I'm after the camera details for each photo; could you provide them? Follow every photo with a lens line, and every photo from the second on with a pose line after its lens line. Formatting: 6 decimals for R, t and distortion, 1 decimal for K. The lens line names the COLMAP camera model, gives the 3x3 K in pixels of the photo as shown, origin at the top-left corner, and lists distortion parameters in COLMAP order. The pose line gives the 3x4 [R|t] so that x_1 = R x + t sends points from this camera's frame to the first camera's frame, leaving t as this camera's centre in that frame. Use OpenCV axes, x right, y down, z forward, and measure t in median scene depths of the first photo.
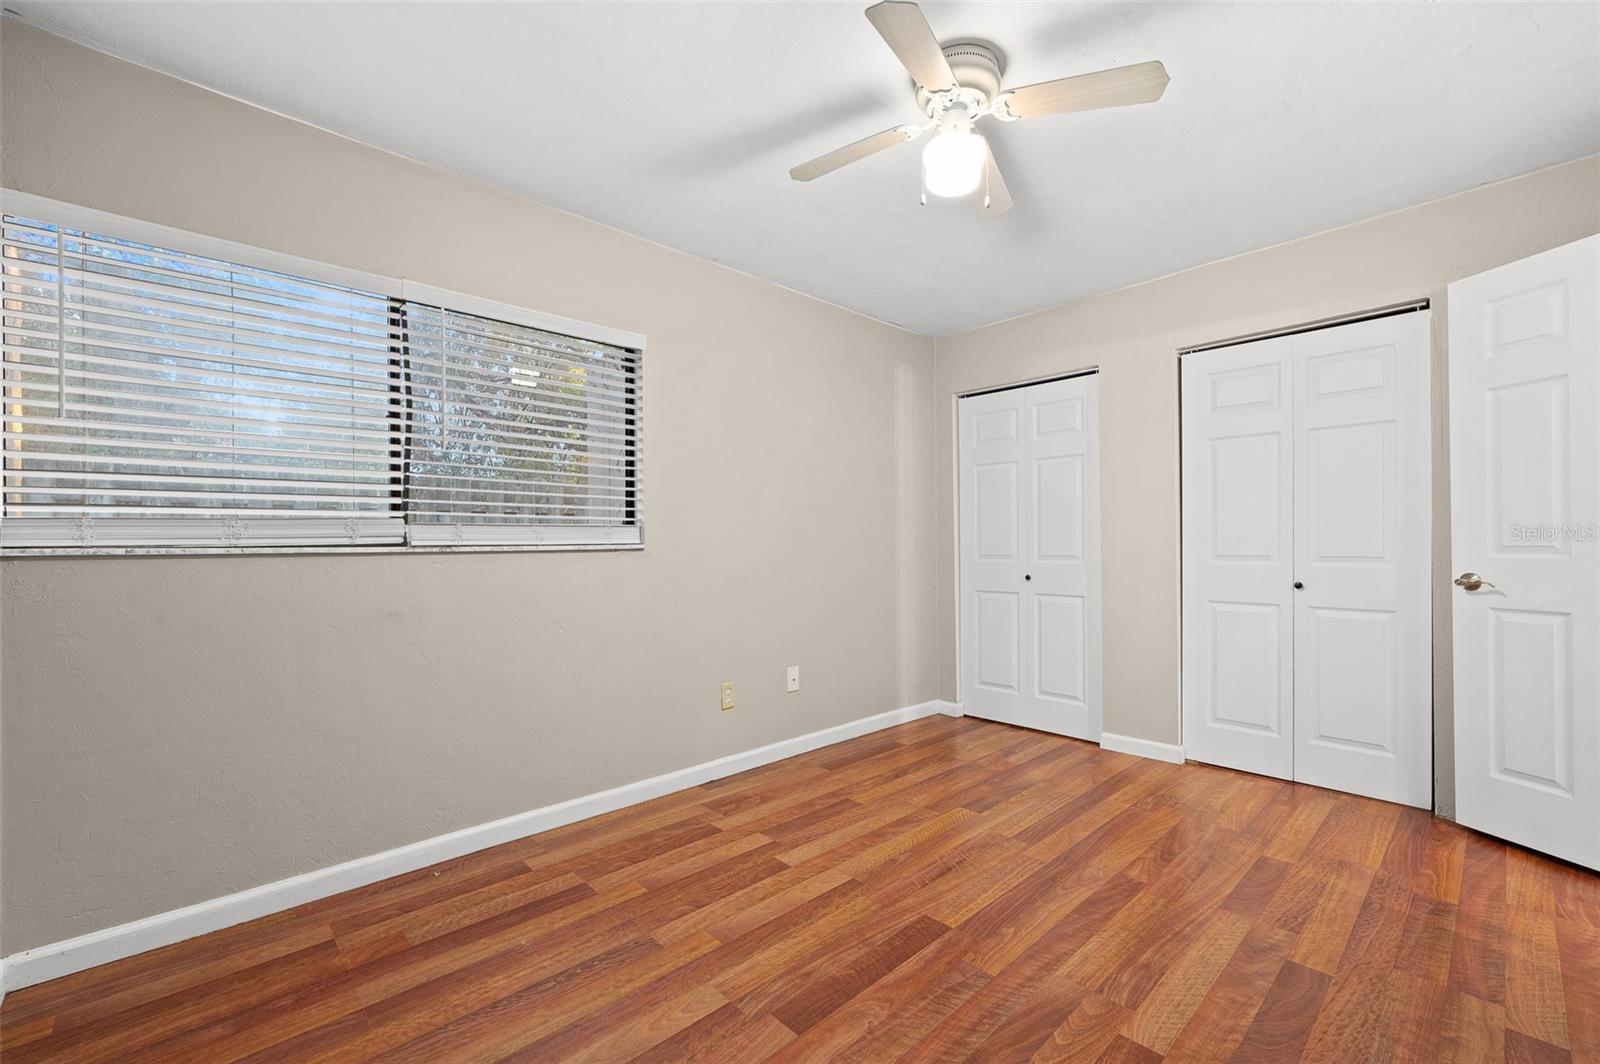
lens RADIAL K [[667.4, 0, 800.0], [0, 667.4, 532.0], [0, 0, 1]] dist [0.000127, -0.000183]
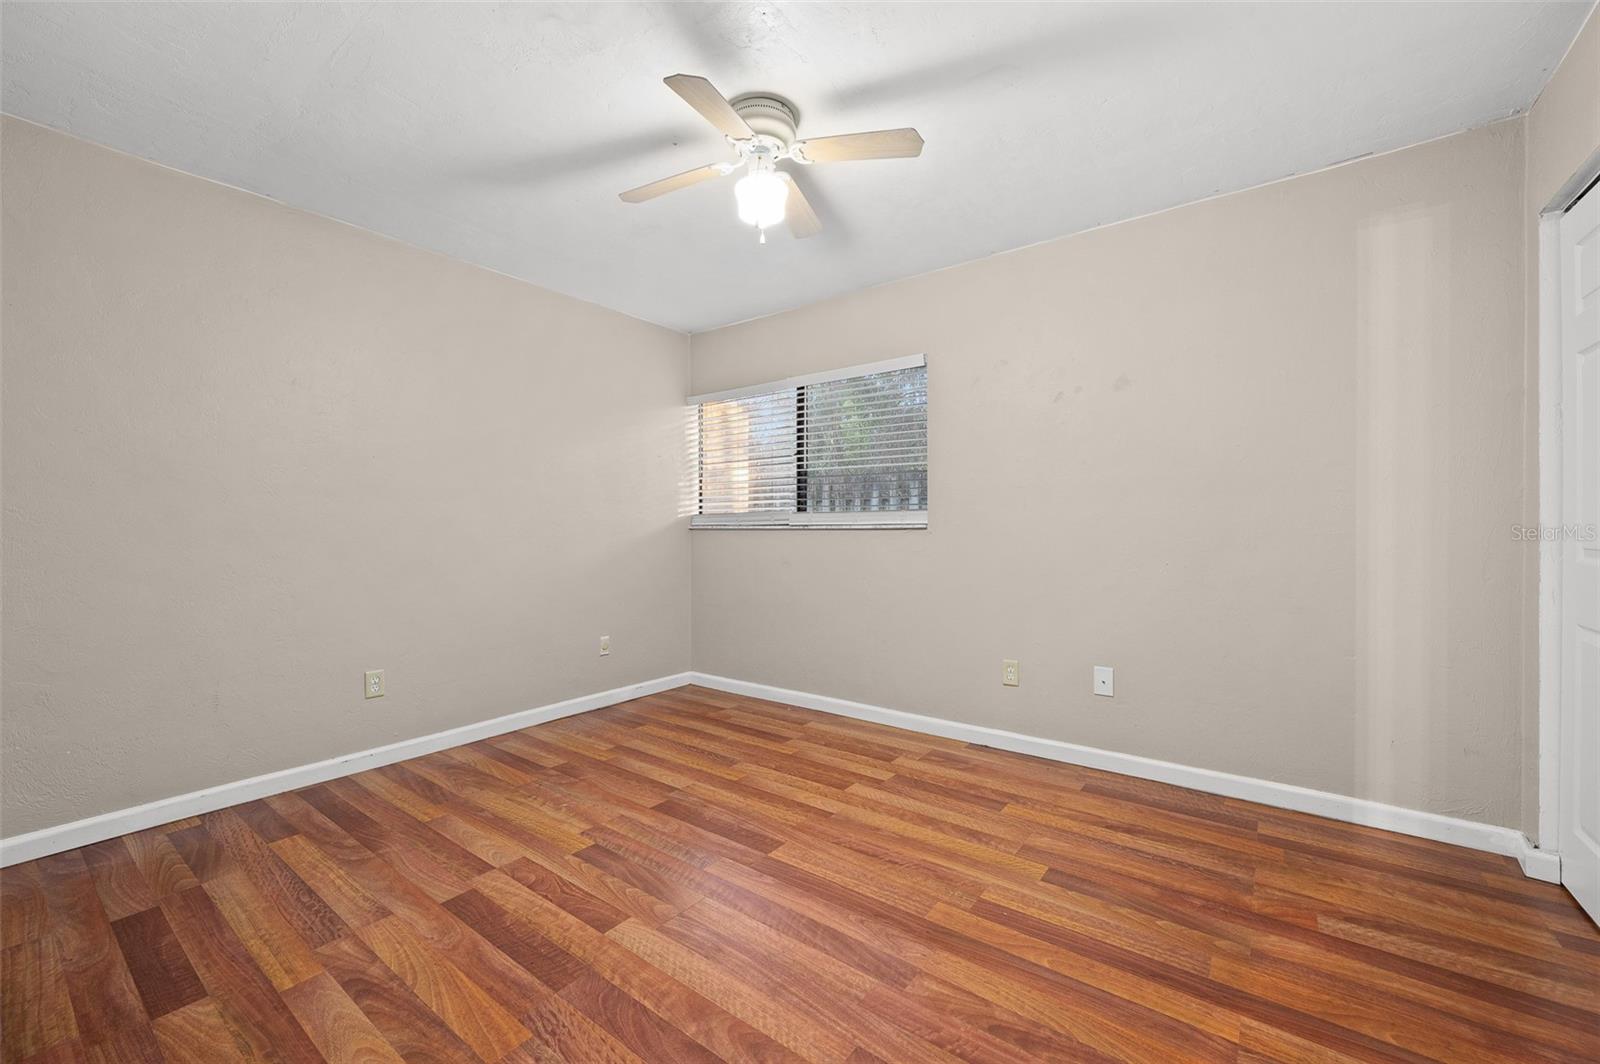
lens RADIAL K [[644.4, 0, 804.9], [0, 644.4, 514.1], [0, 0, 1]] dist [-0.000359, -0.000247]
pose [[0.170012, -0.012255, -0.985366, 1.069848], [0.021361, 0.999734, -0.008748, 0.005754], [0.985211, -0.019561, 0.170228, 0.694334]]
